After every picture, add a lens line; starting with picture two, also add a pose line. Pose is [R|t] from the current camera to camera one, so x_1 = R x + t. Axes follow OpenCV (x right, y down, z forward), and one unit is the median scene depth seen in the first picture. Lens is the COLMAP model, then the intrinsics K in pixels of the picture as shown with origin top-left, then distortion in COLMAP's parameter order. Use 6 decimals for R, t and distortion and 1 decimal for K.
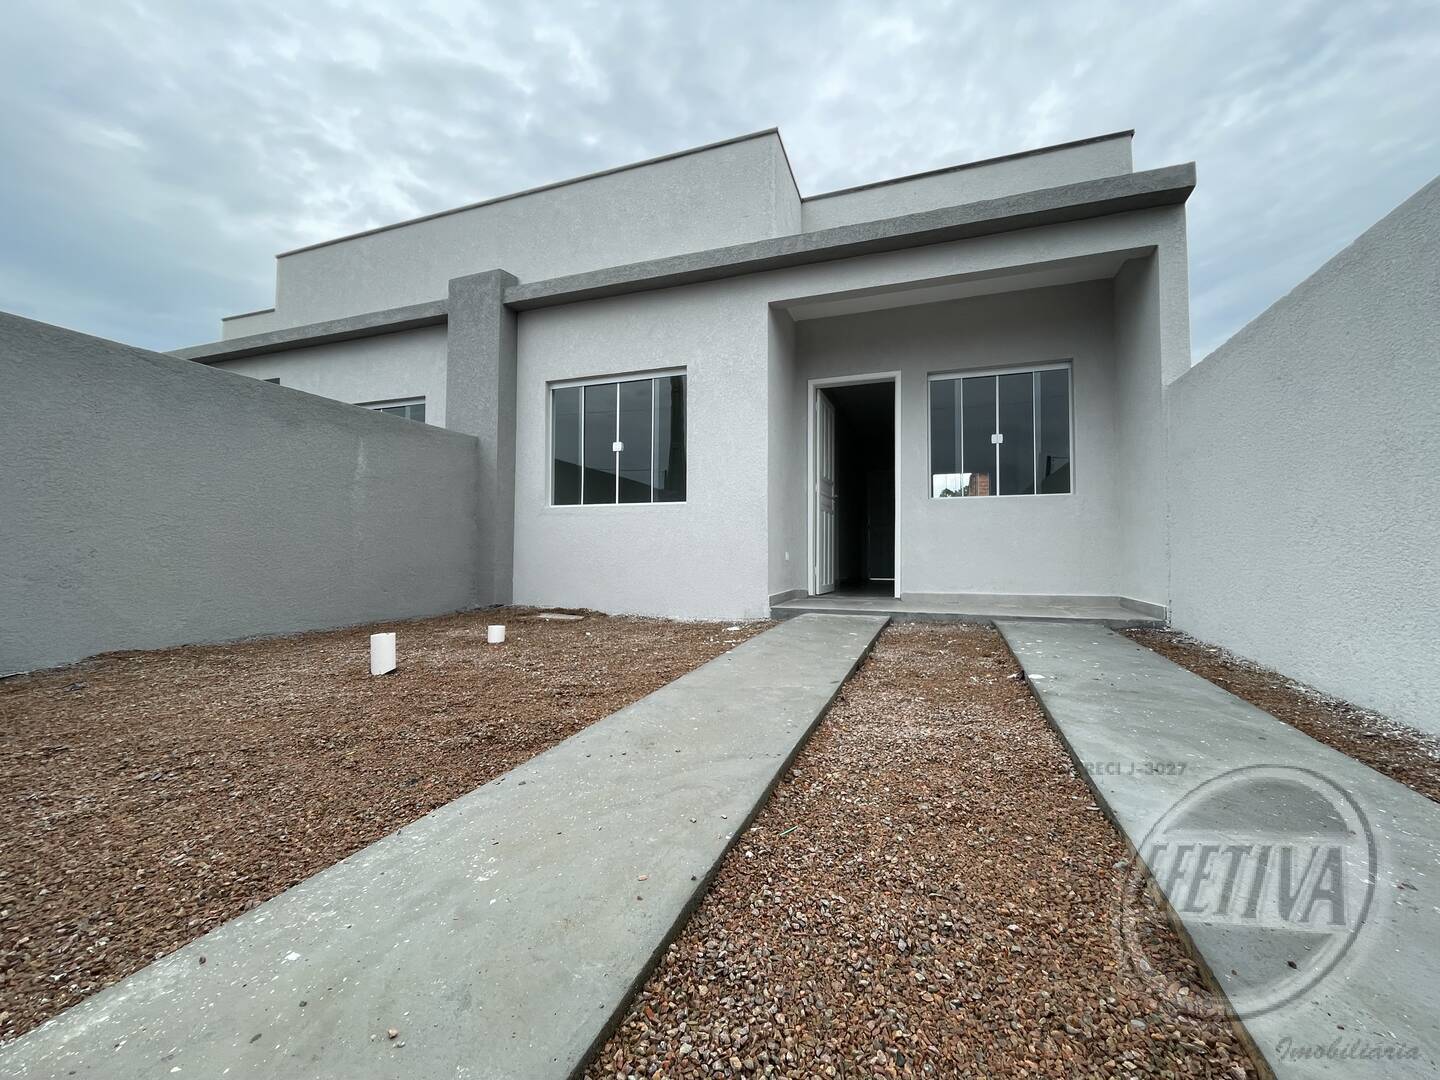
lens RADIAL K [[585.5, 0, 723.5], [0, 585.5, 540.8], [0, 0, 1]] dist [-0.003377, -0.000312]
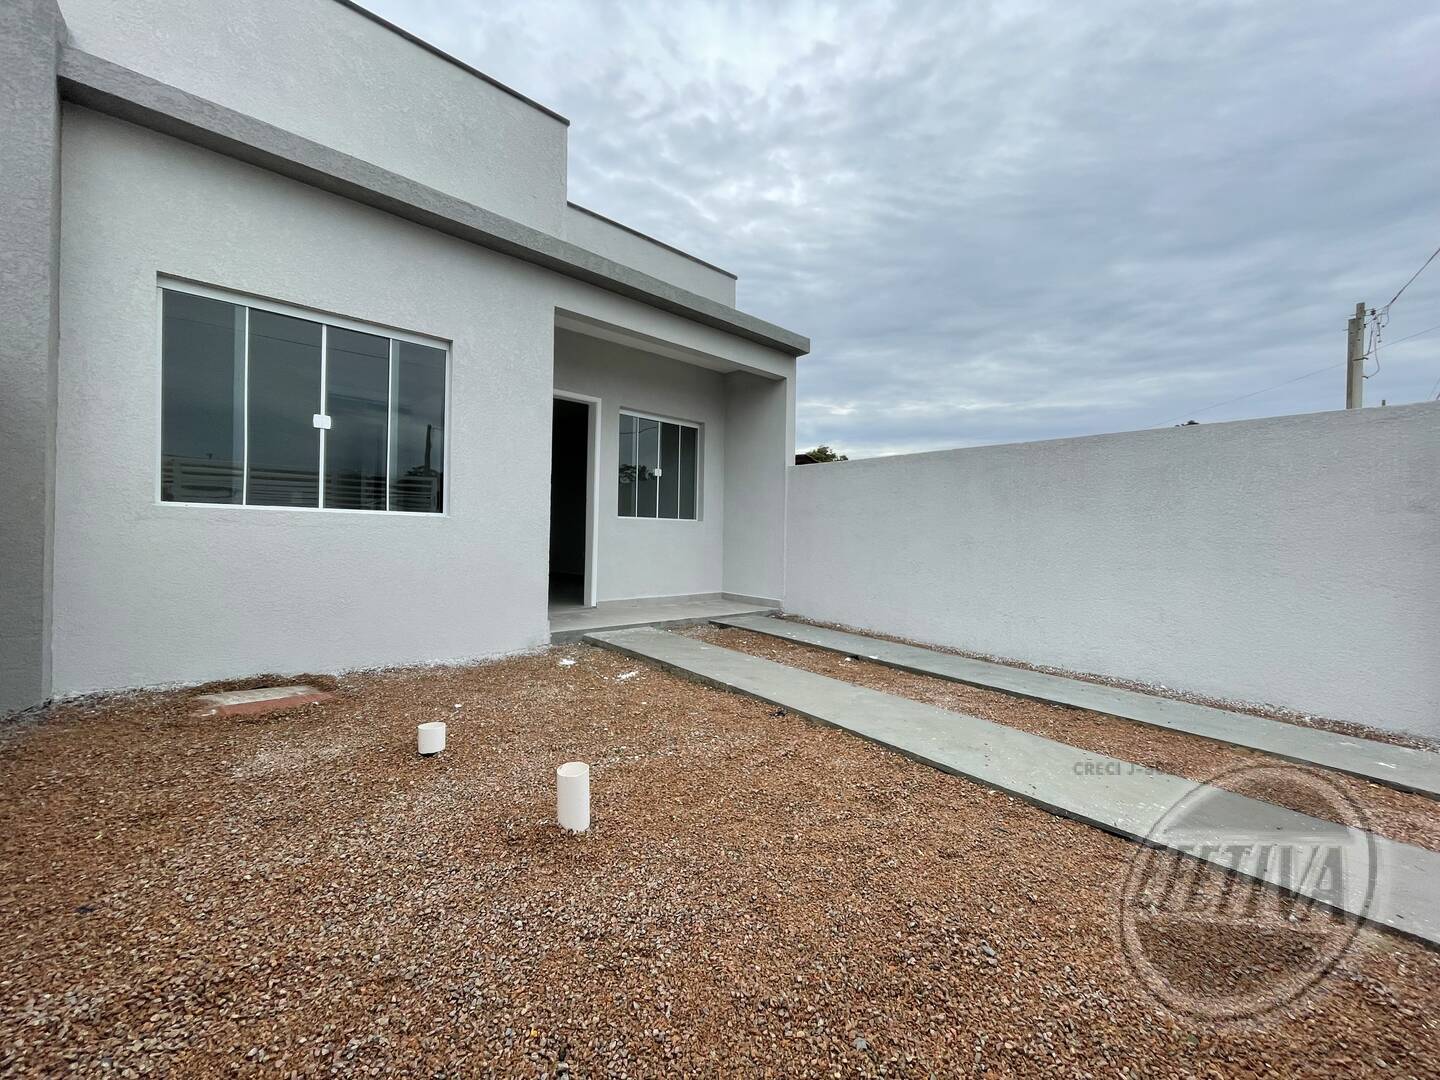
lens RADIAL K [[585.5, 0, 723.5], [0, 585.5, 540.8], [0, 0, 1]] dist [-0.003377, -0.000312]
pose [[0.454975, -0.000834, 0.890504, -0.577039], [-0.047216, 0.998570, 0.025059, -0.065208], [-0.889252, -0.053447, 0.454285, 0.293259]]
